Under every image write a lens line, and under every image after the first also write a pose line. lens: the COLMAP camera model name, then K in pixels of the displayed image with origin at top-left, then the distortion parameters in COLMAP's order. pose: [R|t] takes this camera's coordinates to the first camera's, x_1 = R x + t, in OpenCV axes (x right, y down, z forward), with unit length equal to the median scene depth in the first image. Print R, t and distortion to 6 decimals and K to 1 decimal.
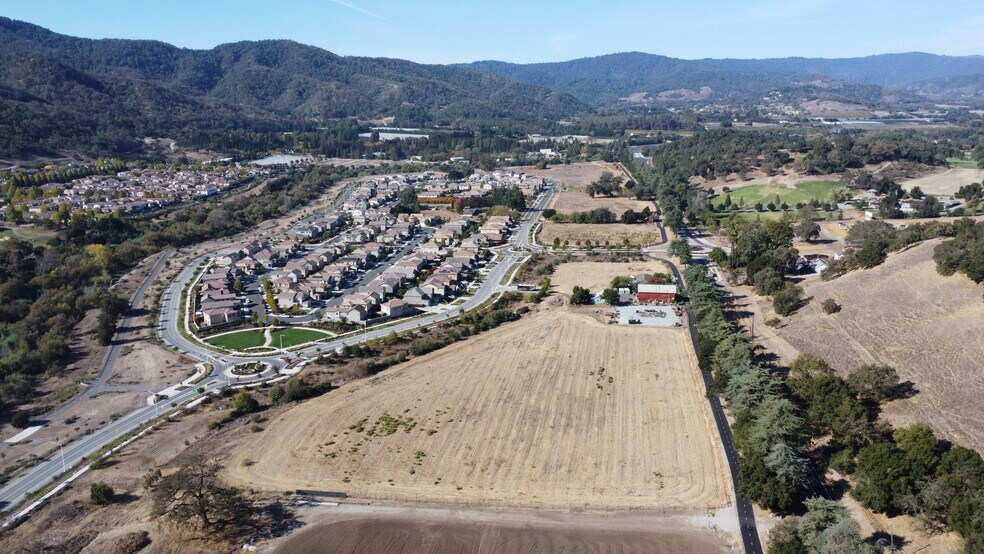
lens RADIAL K [[736.5, 0, 497.8], [0, 736.5, 276.7], [0, 0, 1]] dist [0.003376, -0.004885]
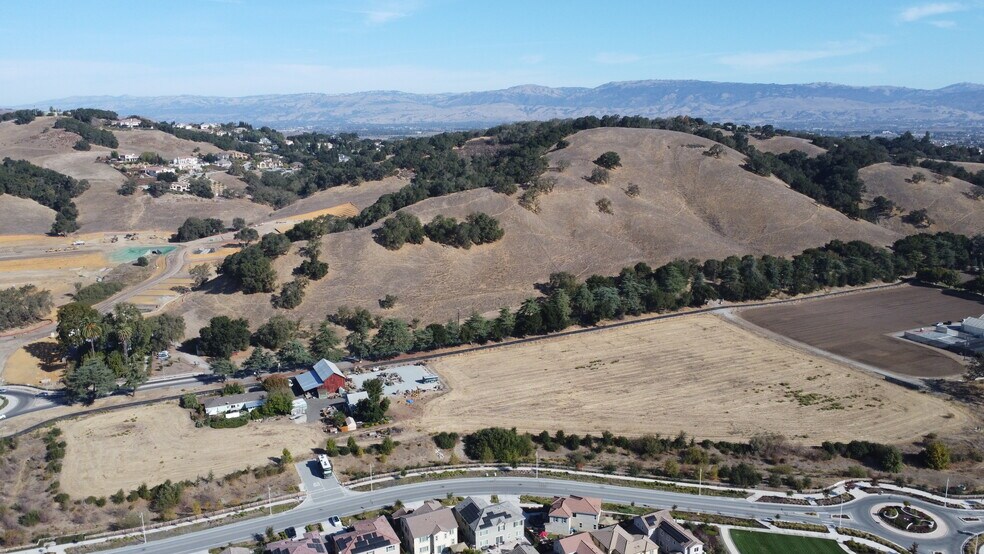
lens RADIAL K [[736.5, 0, 497.8], [0, 736.5, 276.7], [0, 0, 1]] dist [0.003376, -0.004885]
pose [[-0.568908, -0.158581, 0.806967, -0.376895], [0.212408, 0.919607, 0.330463, -0.223029], [-0.794498, 0.359409, -0.489488, 0.923147]]
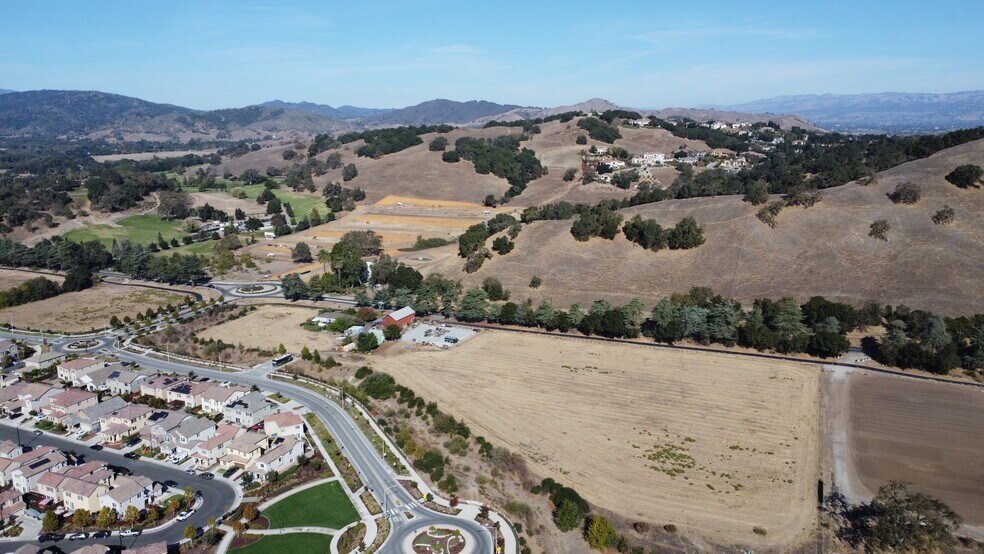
lens RADIAL K [[736.5, 0, 497.8], [0, 736.5, 276.7], [0, 0, 1]] dist [0.003376, -0.004885]
pose [[0.266711, -0.190790, 0.944703, -0.529549], [0.234715, 0.963556, 0.128332, -0.099924], [-0.934759, 0.187508, 0.301773, 0.430740]]
